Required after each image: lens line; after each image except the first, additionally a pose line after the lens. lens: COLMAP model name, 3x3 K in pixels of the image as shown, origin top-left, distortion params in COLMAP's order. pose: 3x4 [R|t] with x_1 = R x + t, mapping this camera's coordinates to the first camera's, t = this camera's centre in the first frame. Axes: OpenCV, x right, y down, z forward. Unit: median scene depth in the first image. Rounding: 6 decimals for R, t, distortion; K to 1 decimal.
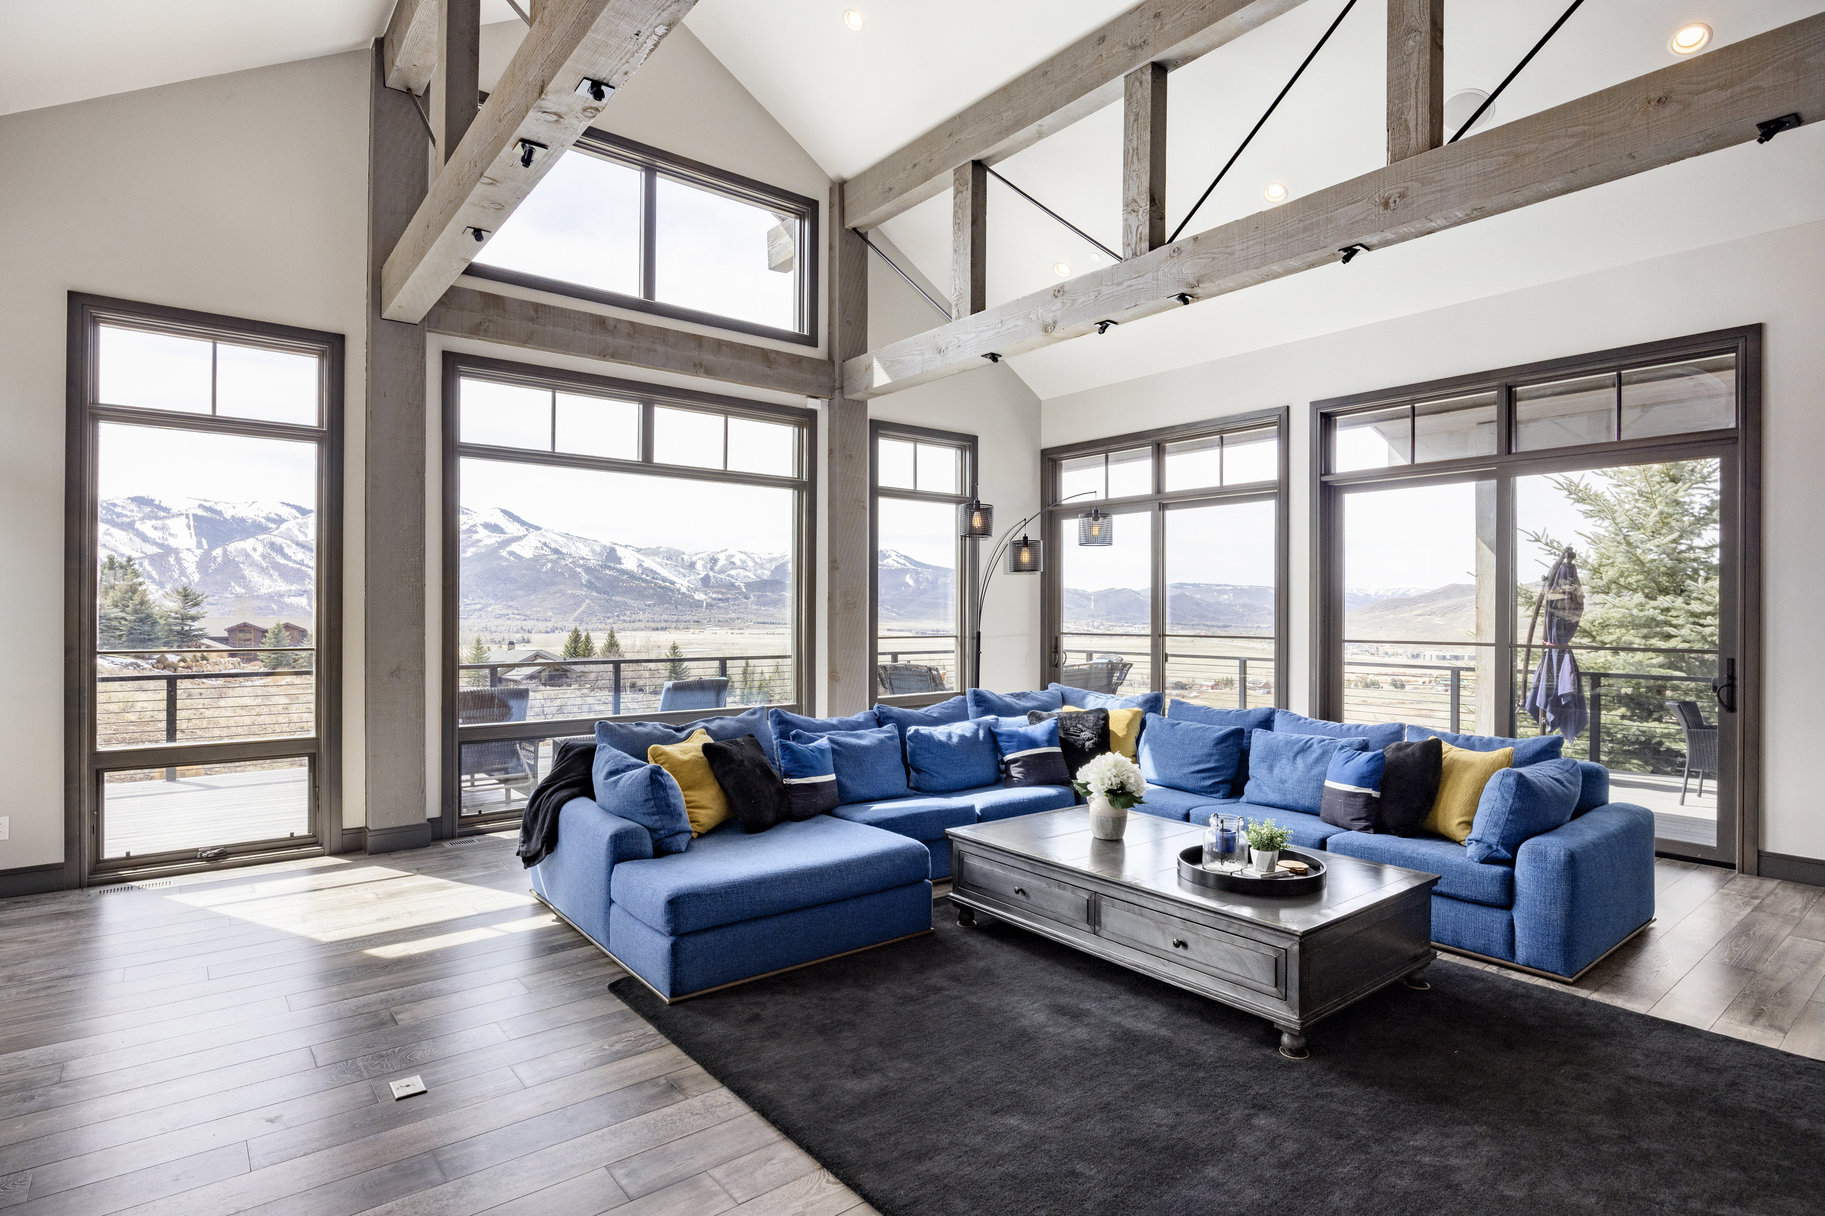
lens RADIAL K [[940.8, 0, 912.5], [0, 940.8, 608.0], [0, 0, 1]] dist [-0.003881, -0.000926]
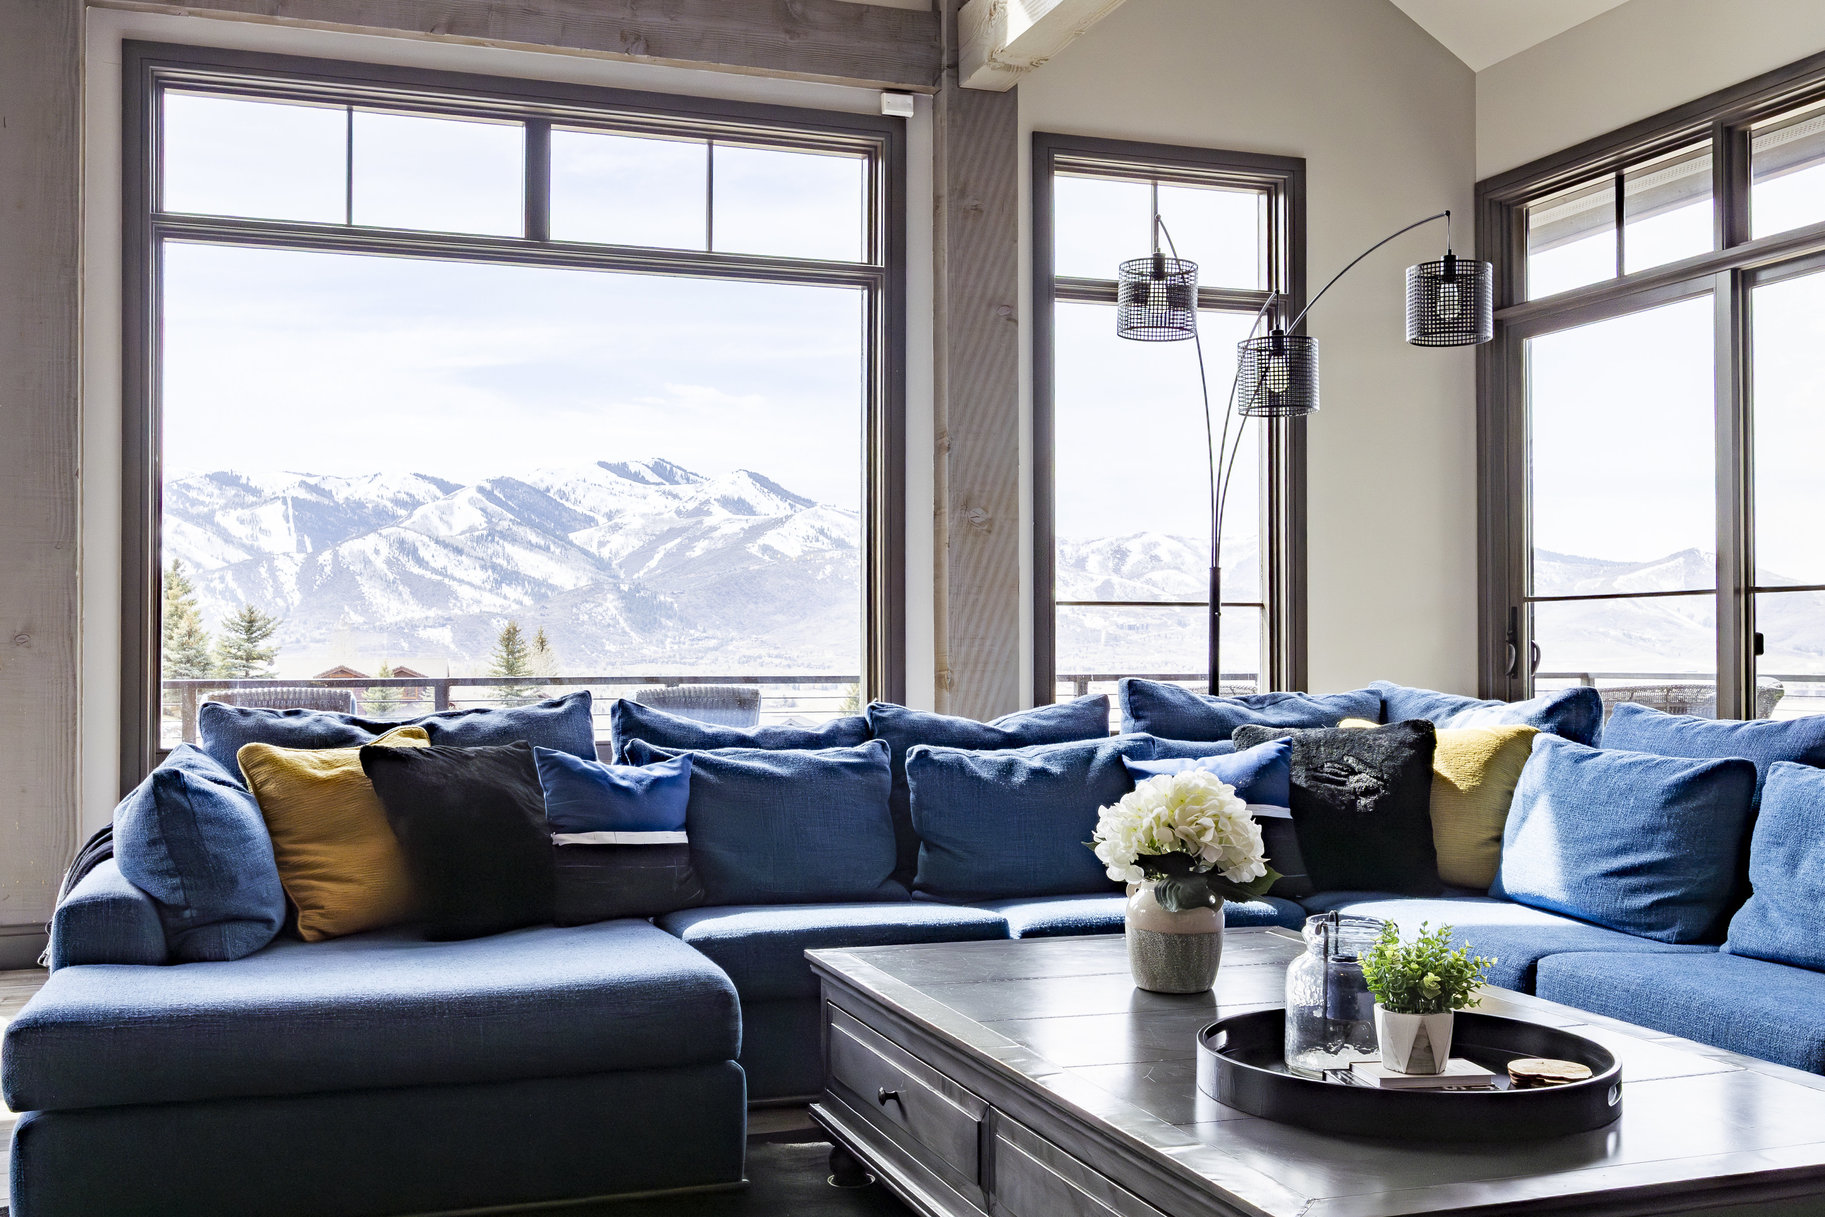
lens RADIAL K [[1805.7, 0, 893.4], [0, 1805.7, 607.0], [0, 0, 1]] dist [0.003596, -0.019196]
pose [[0.943590, -0.011966, -0.330900, 0.190922], [0.004838, 0.999738, -0.022359, 0.056830], [0.331081, 0.019497, 0.943401, 0.141675]]
